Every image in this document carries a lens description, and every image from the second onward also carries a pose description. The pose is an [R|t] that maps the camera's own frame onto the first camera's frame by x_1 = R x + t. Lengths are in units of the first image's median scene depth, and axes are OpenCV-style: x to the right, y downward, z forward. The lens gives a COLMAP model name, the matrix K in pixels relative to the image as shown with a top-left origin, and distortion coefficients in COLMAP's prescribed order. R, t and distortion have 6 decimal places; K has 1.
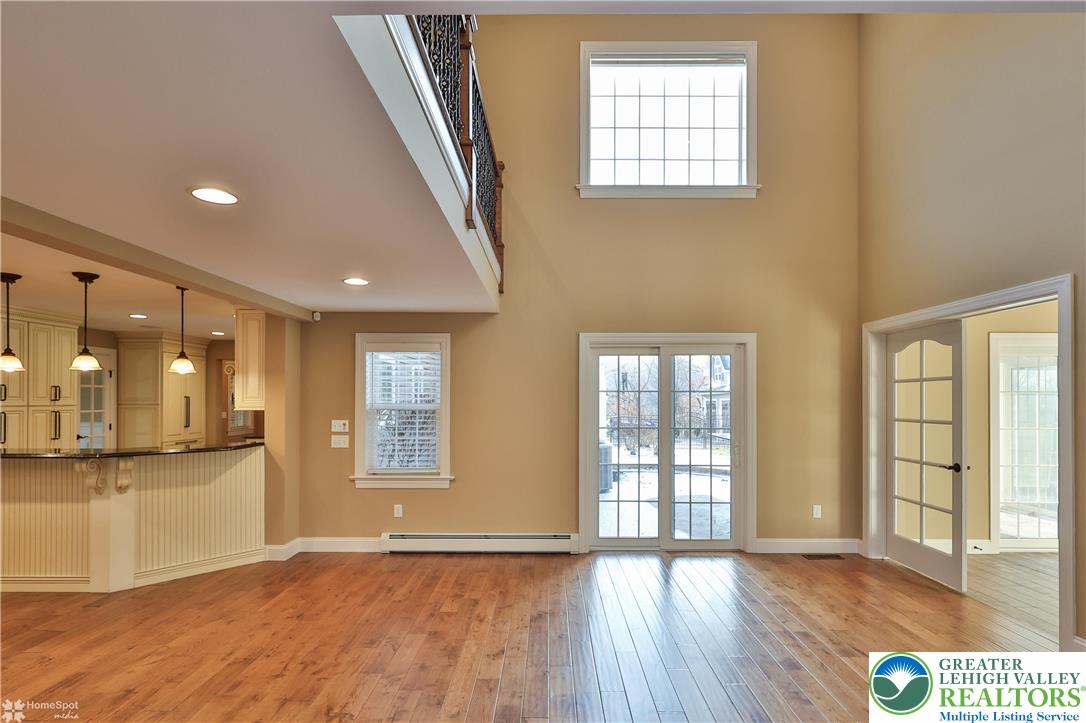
lens RADIAL K [[541.0, 0, 536.1], [0, 541.0, 406.7], [0, 0, 1]] dist [0.002170, 0.001410]
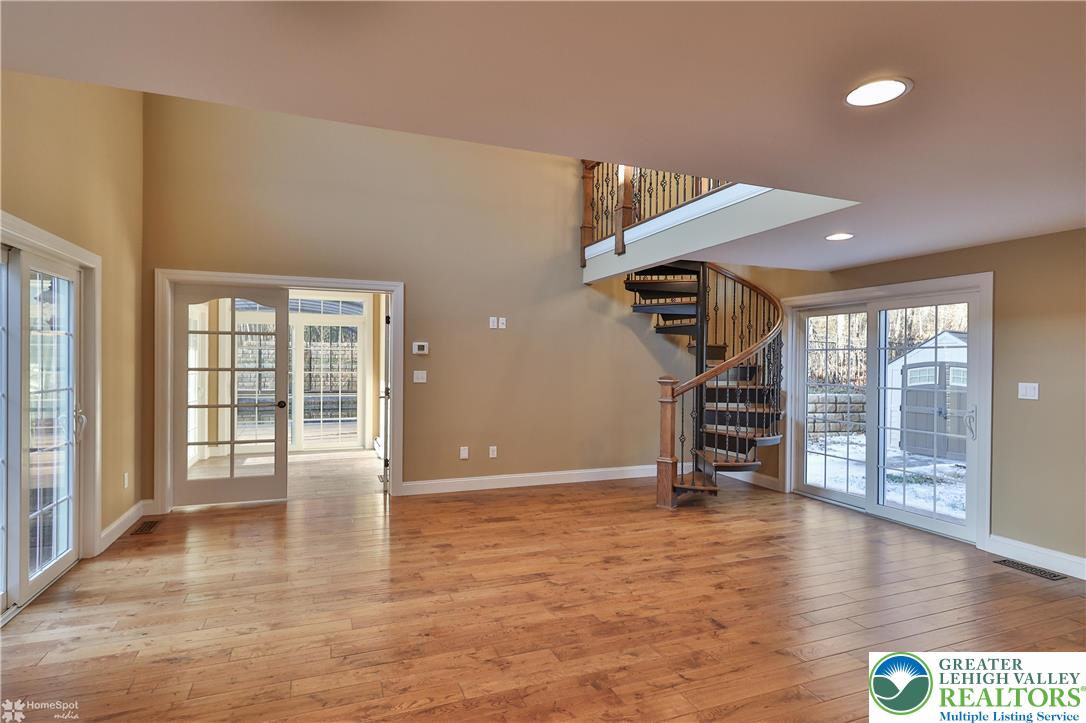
lens RADIAL K [[541.0, 0, 540.2], [0, 541.0, 359.2], [0, 0, 1]] dist [0.002170, 0.001410]
pose [[-0.368976, -0.009361, 0.929392, -0.533655], [-0.011144, 0.999922, 0.005647, -0.007692], [-0.929372, -0.008274, -0.369052, 0.760589]]
